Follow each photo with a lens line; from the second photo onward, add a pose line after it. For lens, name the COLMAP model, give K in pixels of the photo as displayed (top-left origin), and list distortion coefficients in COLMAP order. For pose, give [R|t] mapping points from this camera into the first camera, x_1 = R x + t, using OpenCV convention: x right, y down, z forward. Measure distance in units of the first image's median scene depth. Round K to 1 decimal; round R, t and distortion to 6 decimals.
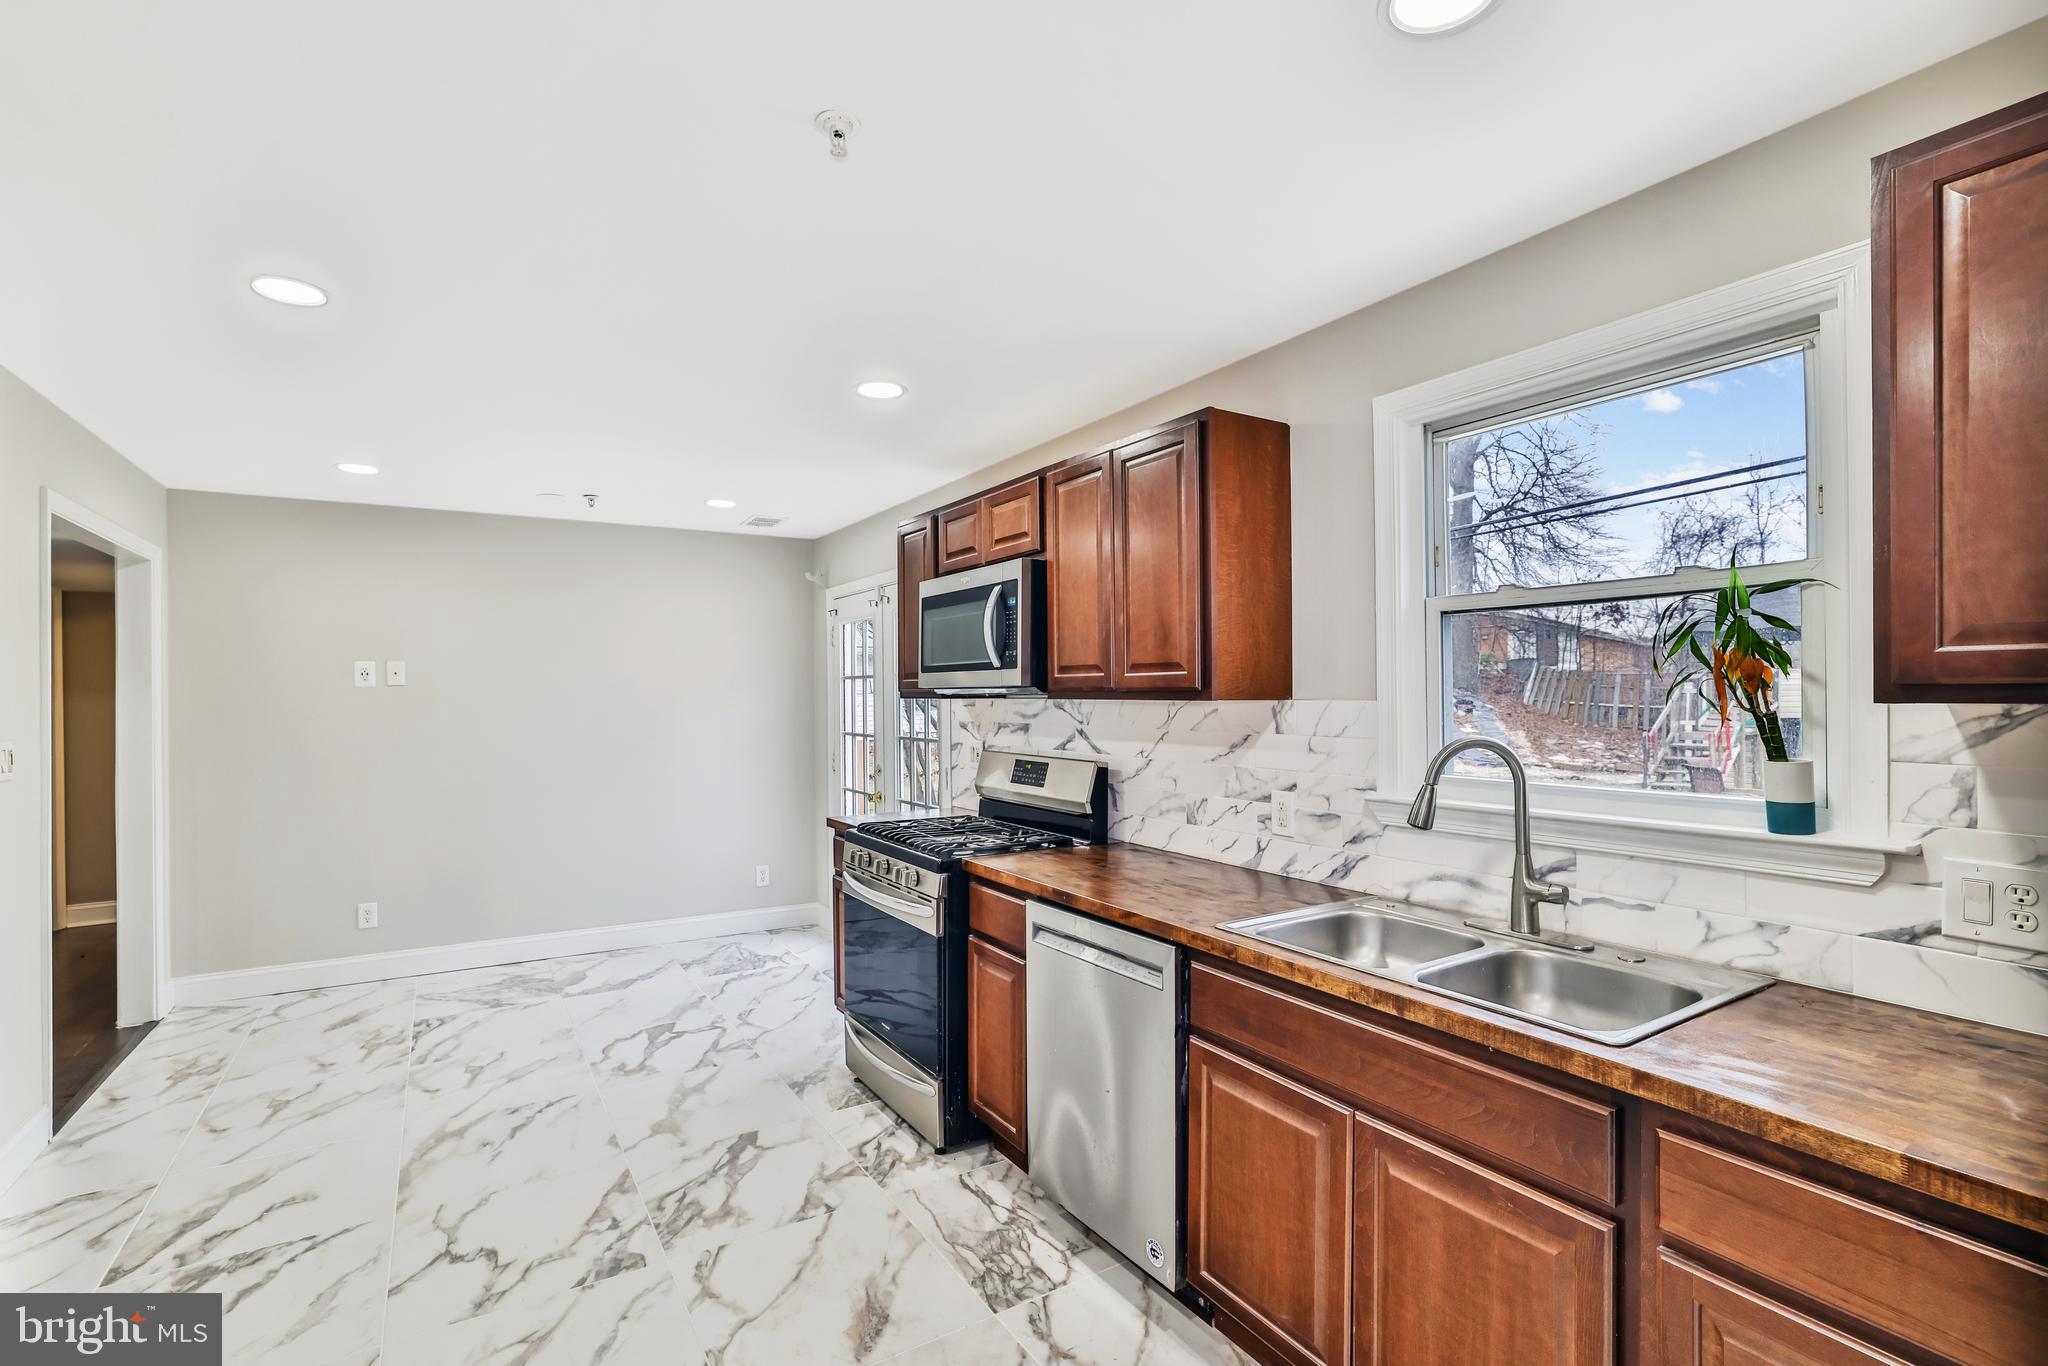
lens RADIAL K [[913.5, 0, 1016.2], [0, 913.5, 695.1], [0, 0, 1]] dist [-0.037297, 0.001180]
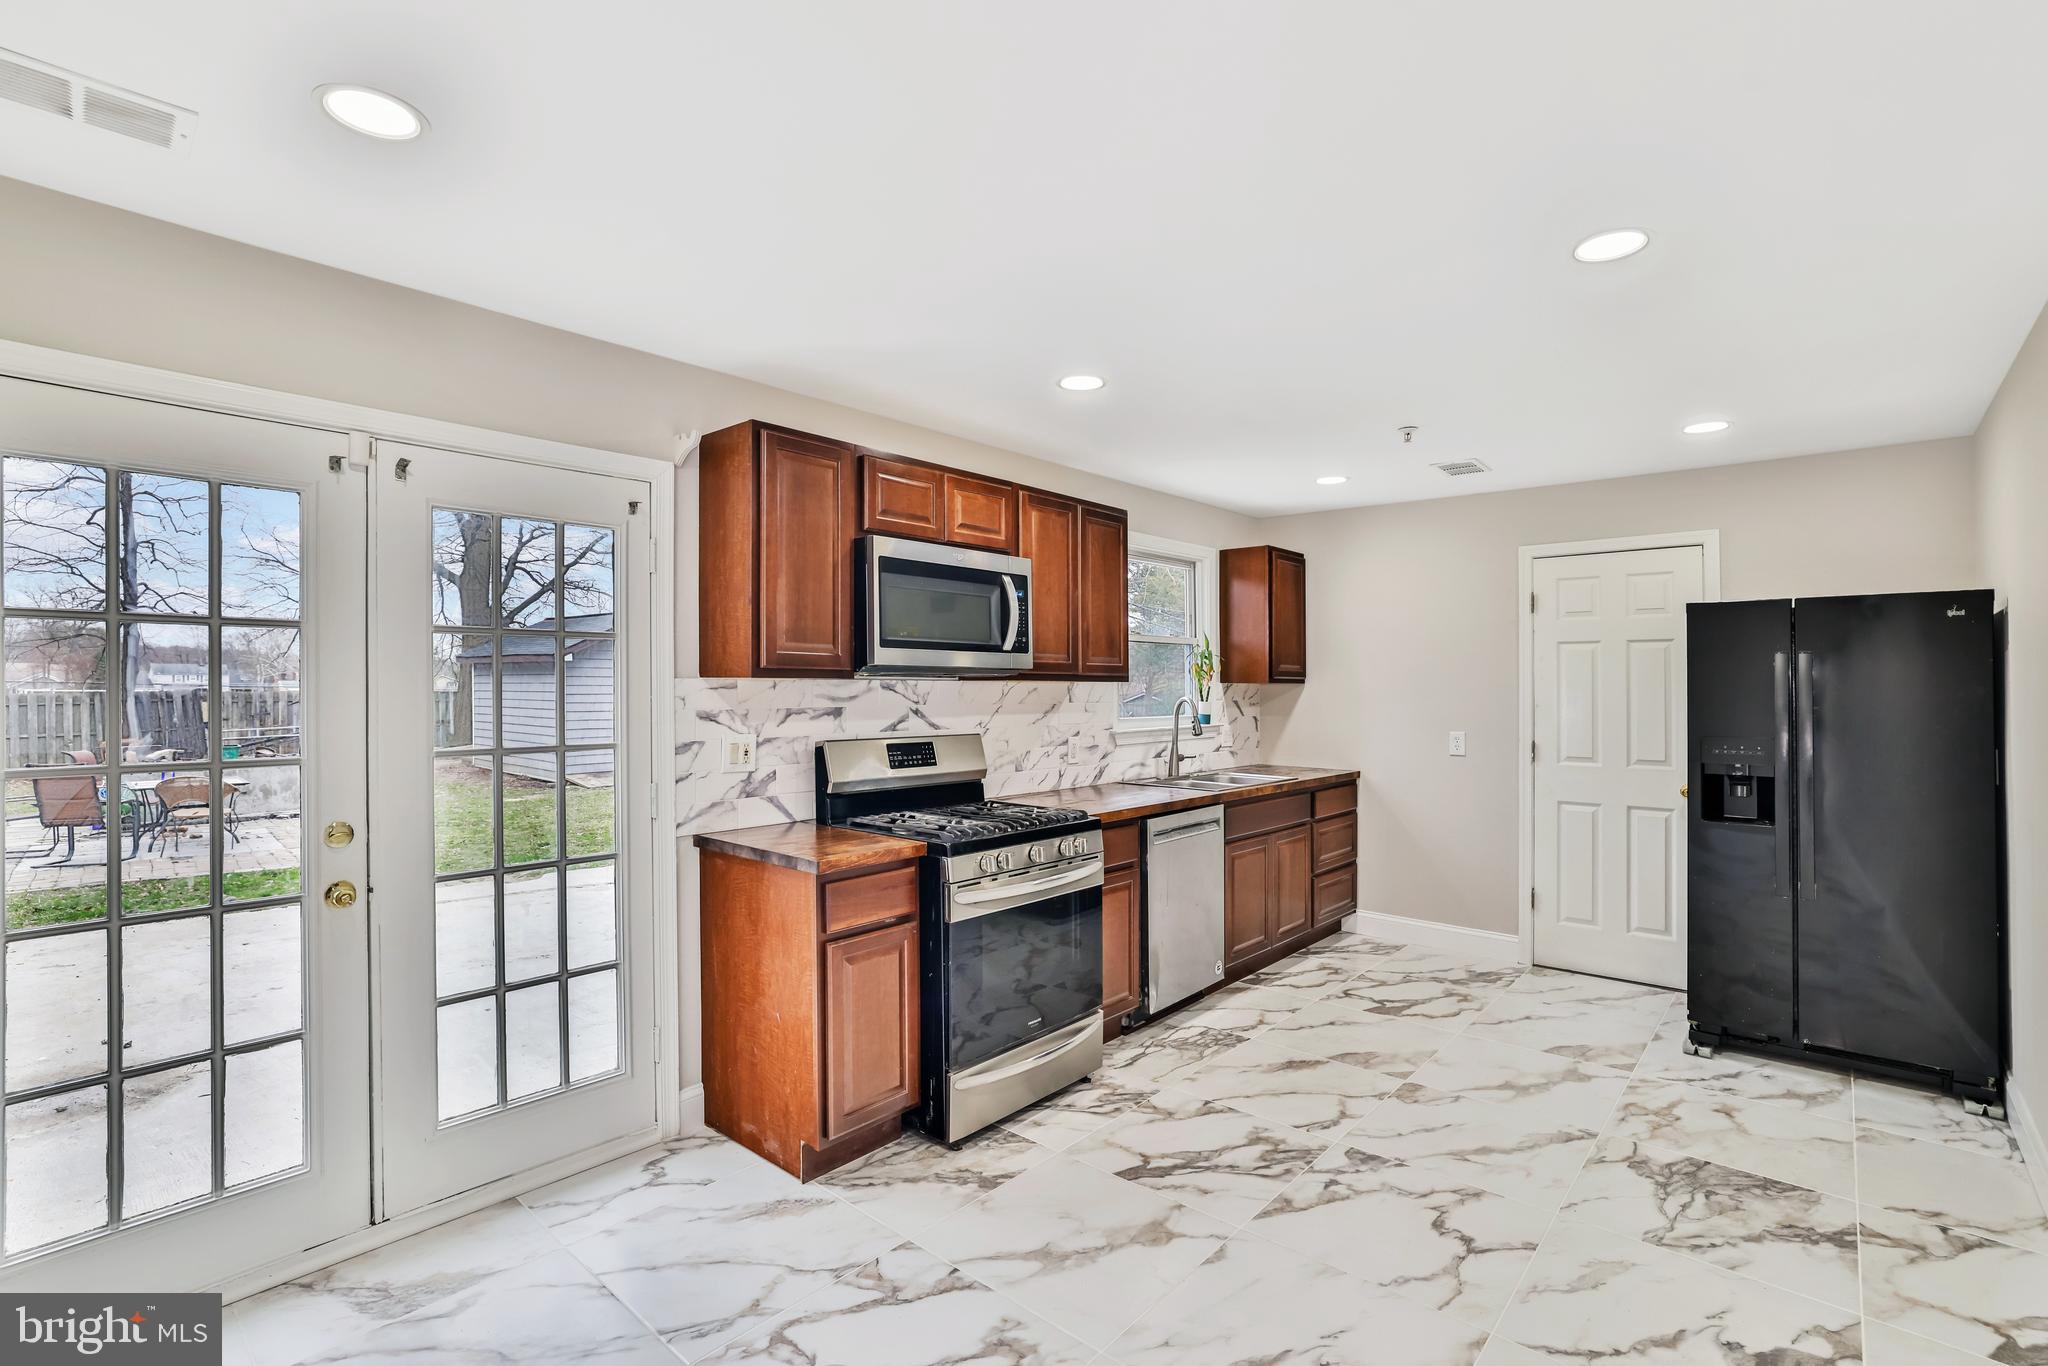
lens RADIAL K [[913.5, 0, 1024.3], [0, 913.5, 672.8], [0, 0, 1]] dist [-0.037297, 0.001180]
pose [[-0.269893, 0.013942, 0.962790, -1.209612], [-0.004557, 0.999865, -0.015757, 0.014665], [-0.962880, -0.008640, -0.269793, 1.443739]]
